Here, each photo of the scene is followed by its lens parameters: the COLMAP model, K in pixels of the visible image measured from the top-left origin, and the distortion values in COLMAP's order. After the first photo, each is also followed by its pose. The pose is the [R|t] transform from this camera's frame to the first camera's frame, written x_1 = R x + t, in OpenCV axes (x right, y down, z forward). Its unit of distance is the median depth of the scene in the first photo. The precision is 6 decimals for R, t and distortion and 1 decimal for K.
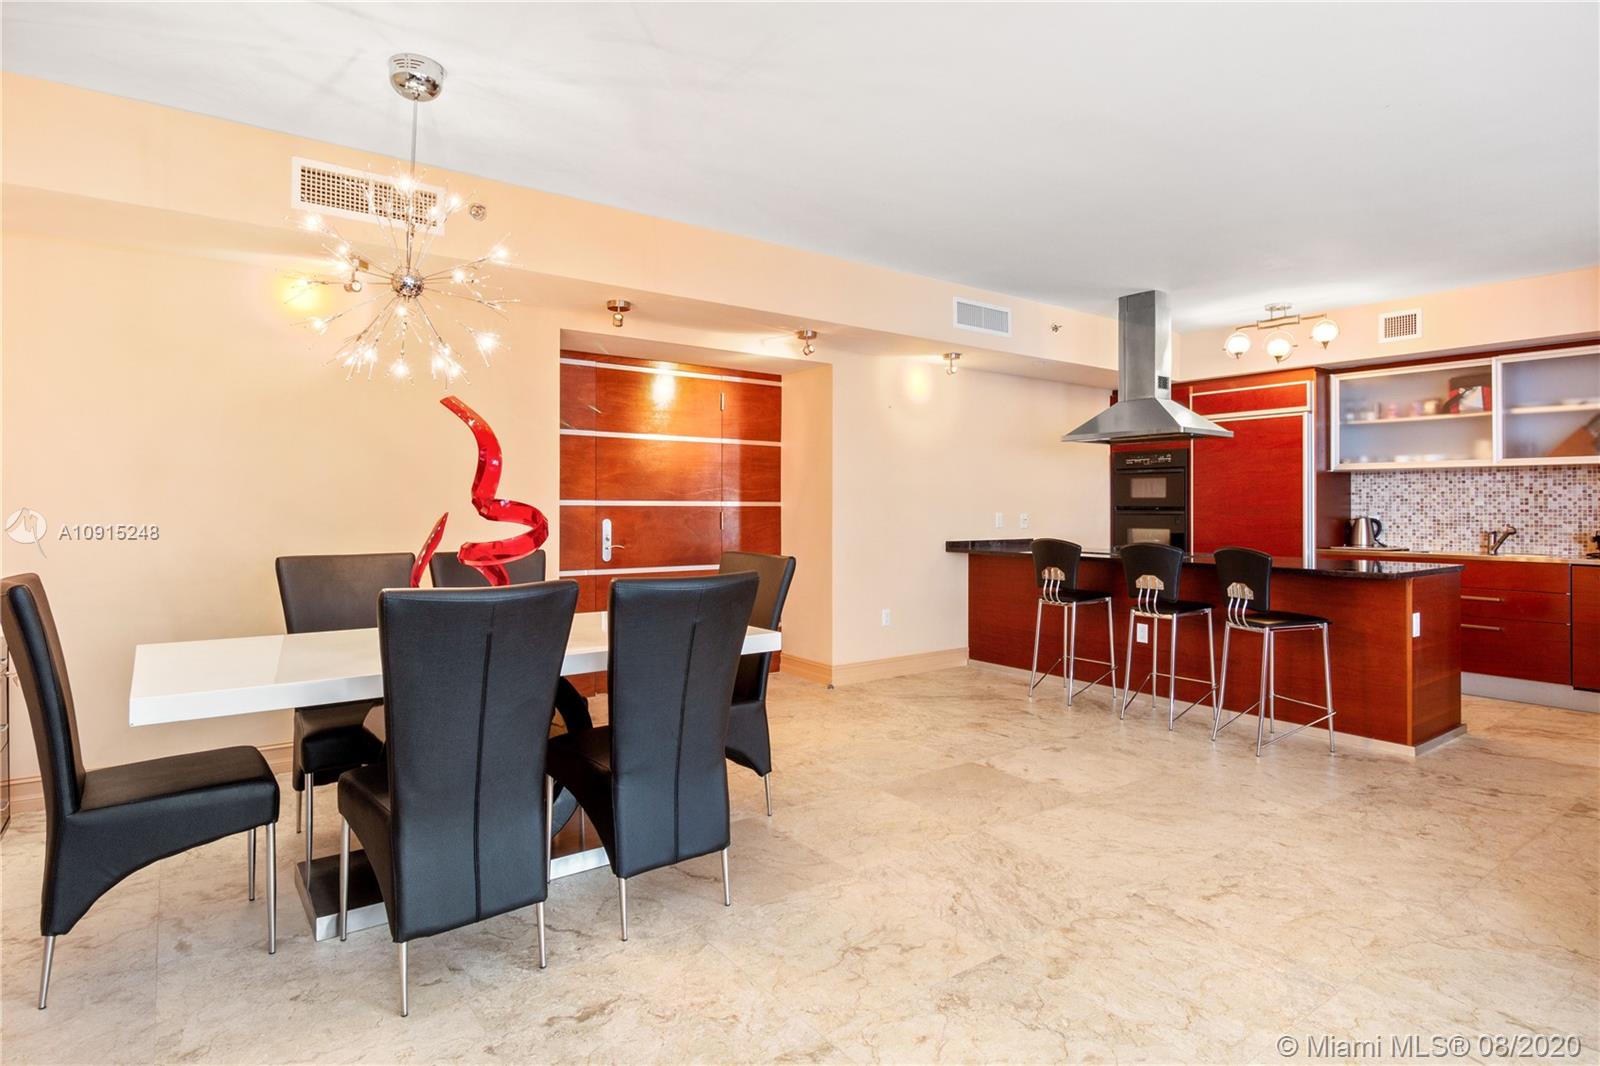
lens RADIAL K [[846.1, 0, 796.0], [0, 846.1, 501.5], [0, 0, 1]] dist [0.001284, -0.012639]
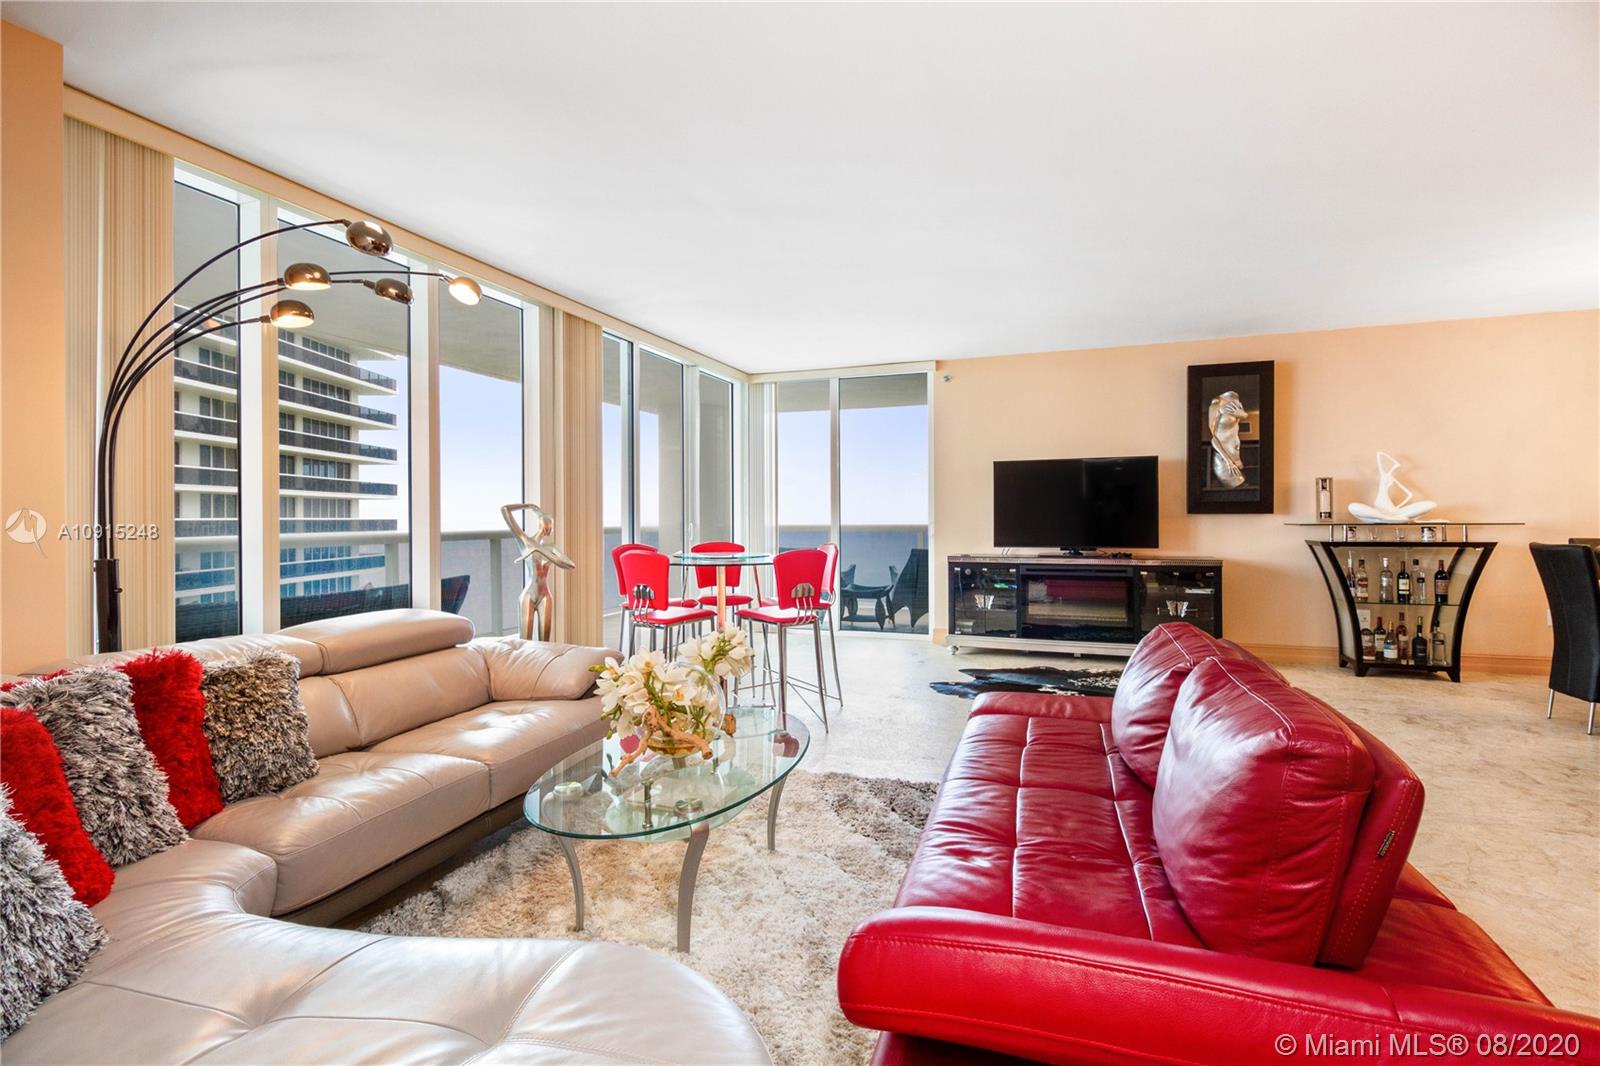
lens RADIAL K [[754.1, 0, 805.7], [0, 754.1, 515.4], [0, 0, 1]] dist [-0.001755, -0.001152]
pose [[-0.832228, 0.000135, -0.554433, 0.940674], [0.008043, 0.999898, -0.011830, 0.011222], [0.554375, -0.014305, -0.832144, 0.603166]]
